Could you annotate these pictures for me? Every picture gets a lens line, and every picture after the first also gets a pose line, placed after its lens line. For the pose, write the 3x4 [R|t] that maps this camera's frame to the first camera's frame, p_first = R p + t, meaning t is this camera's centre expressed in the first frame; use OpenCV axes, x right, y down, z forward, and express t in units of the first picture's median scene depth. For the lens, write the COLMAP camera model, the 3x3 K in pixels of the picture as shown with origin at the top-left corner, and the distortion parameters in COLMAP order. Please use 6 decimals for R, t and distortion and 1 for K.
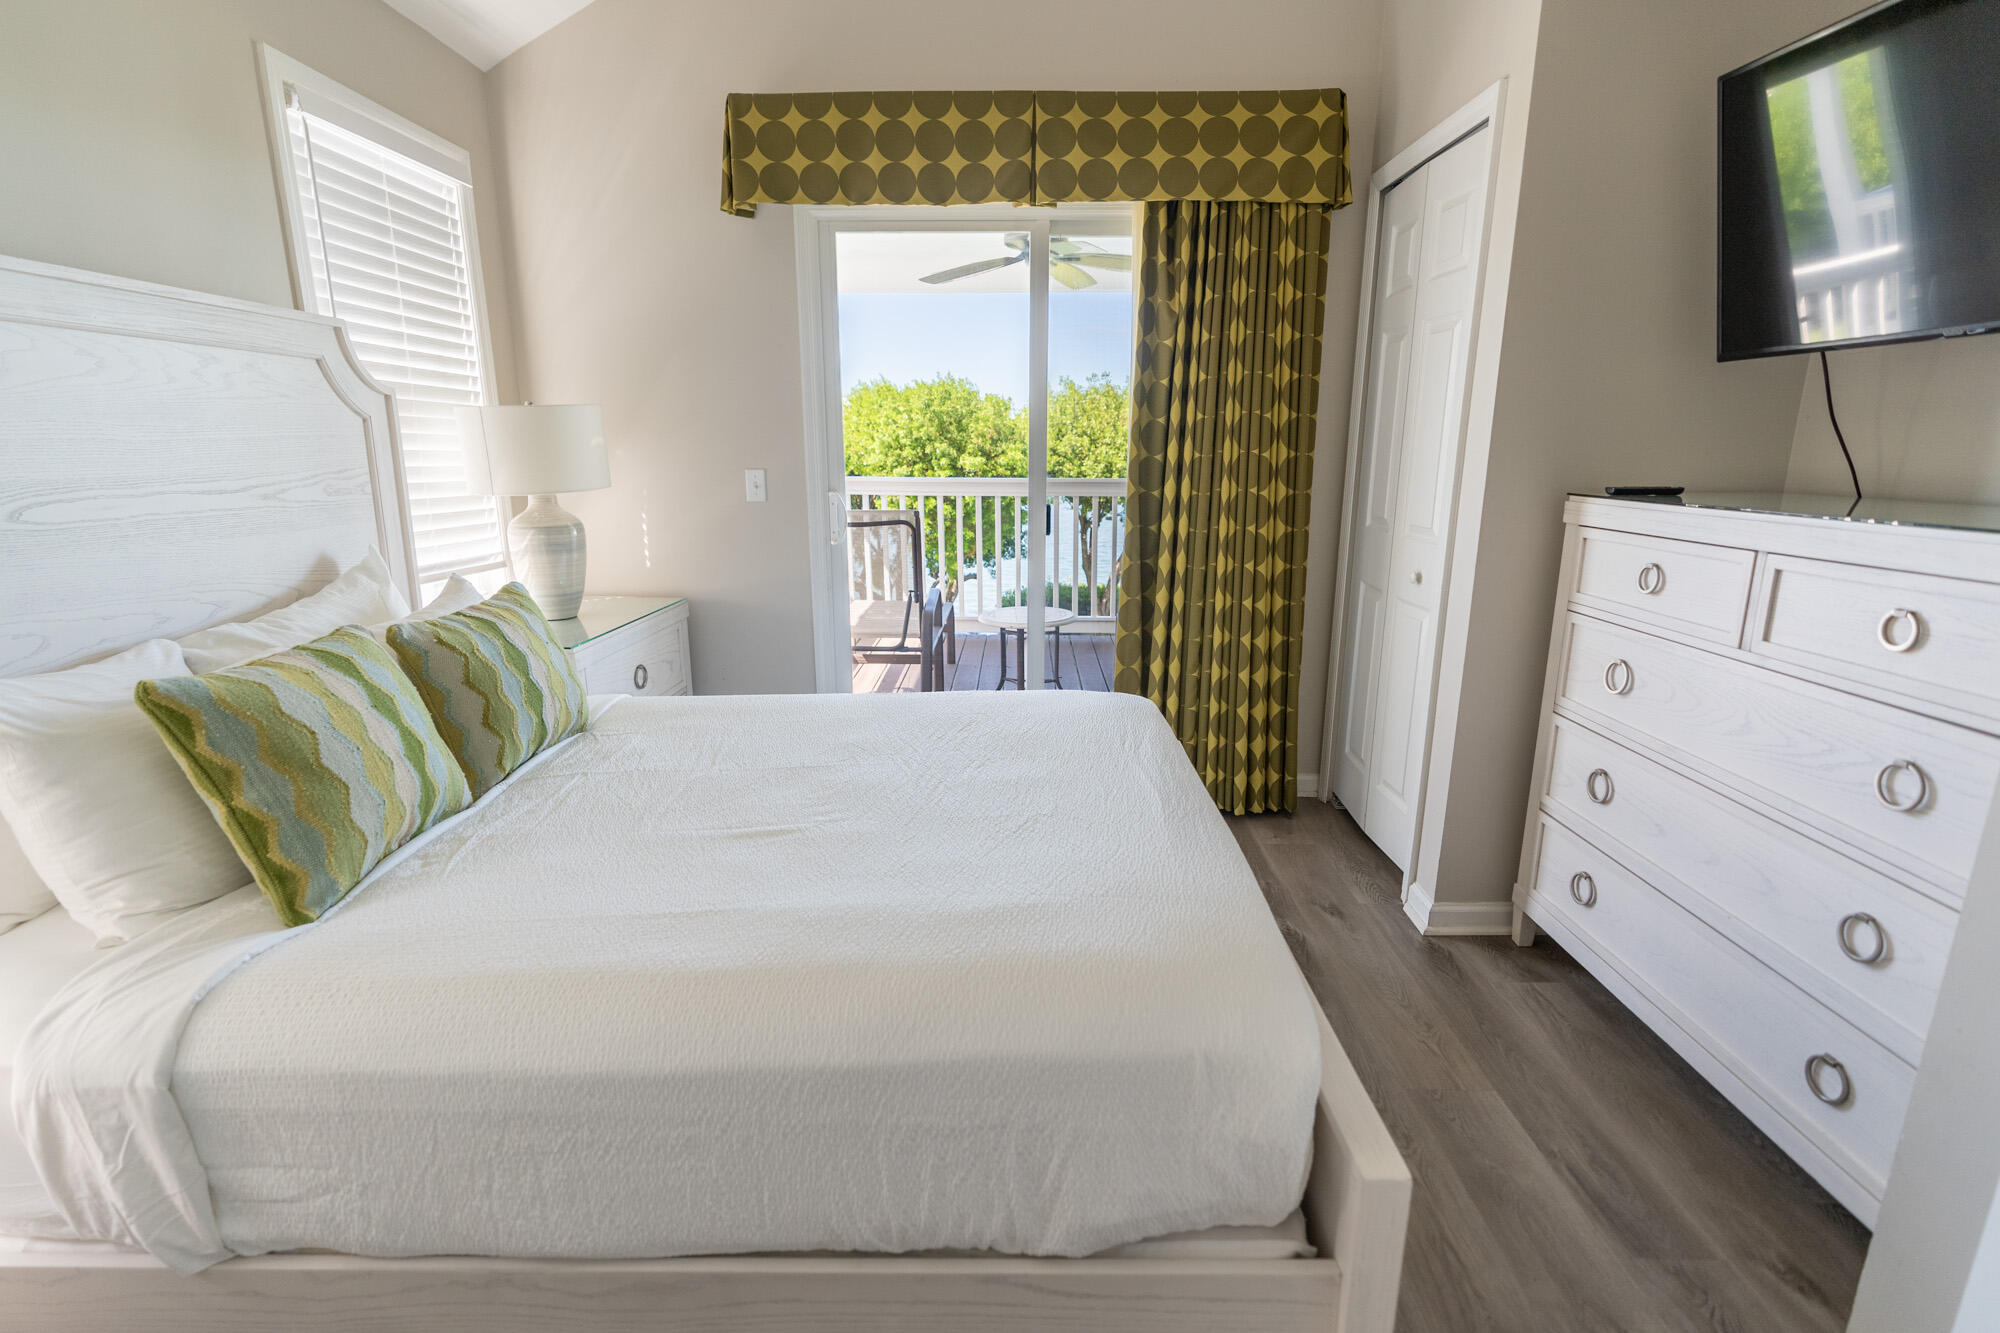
lens RADIAL K [[930.7, 0, 1000.0], [0, 930.7, 666.5], [0, 0, 1]] dist [-0.004274, 0.000256]
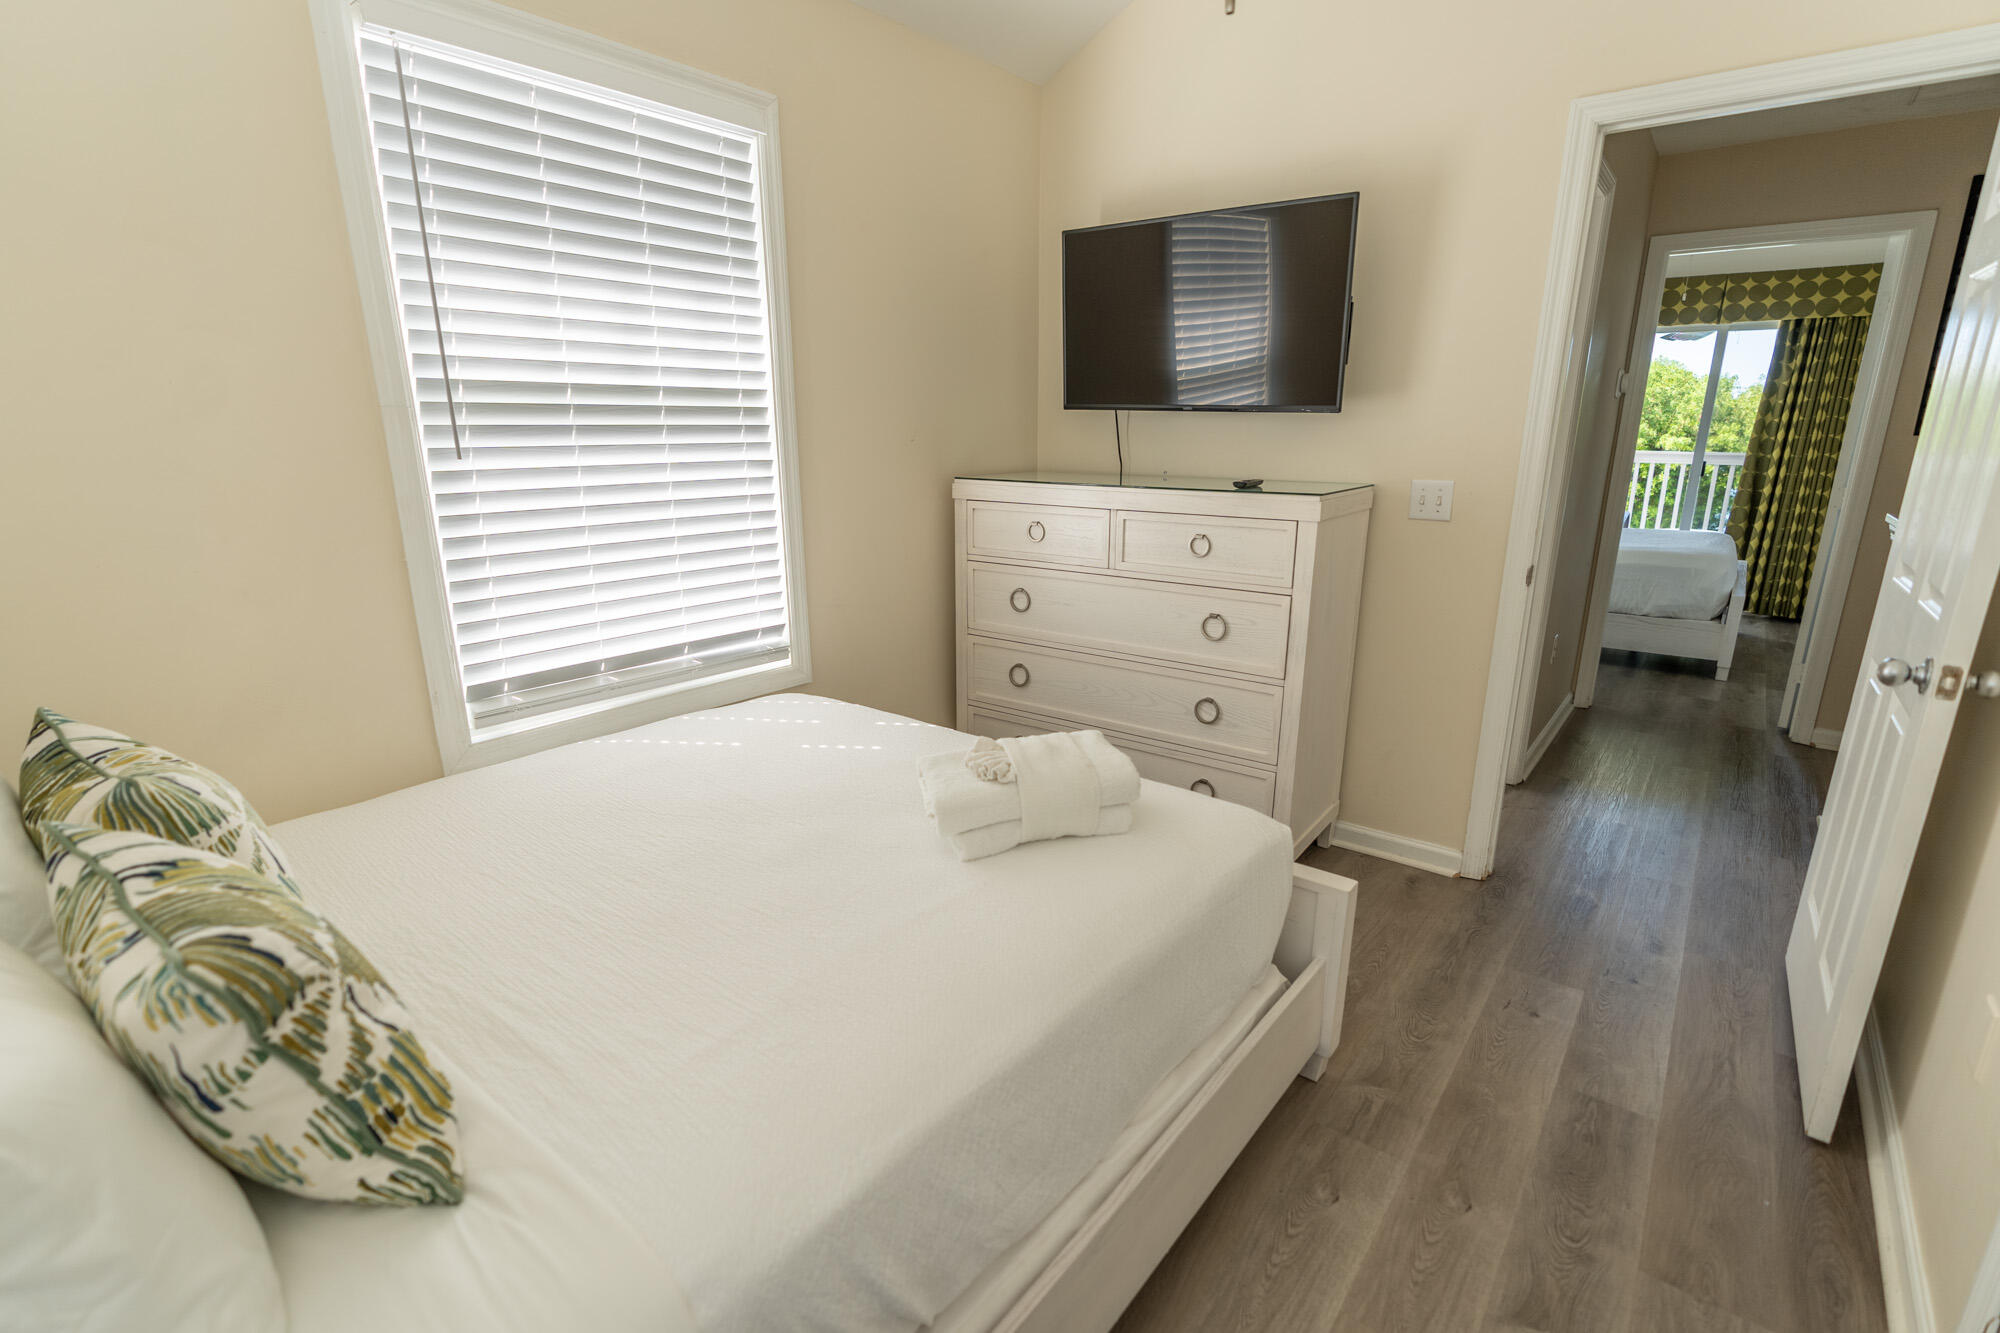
lens RADIAL K [[930.7, 0, 1000.0], [0, 930.7, 666.5], [0, 0, 1]] dist [-0.004274, 0.000256]
pose [[0.797538, 0.161293, -0.581306, 0.088737], [-0.146826, 0.986518, 0.072284, 0.416454], [0.585128, 0.027701, 0.810468, -1.819278]]
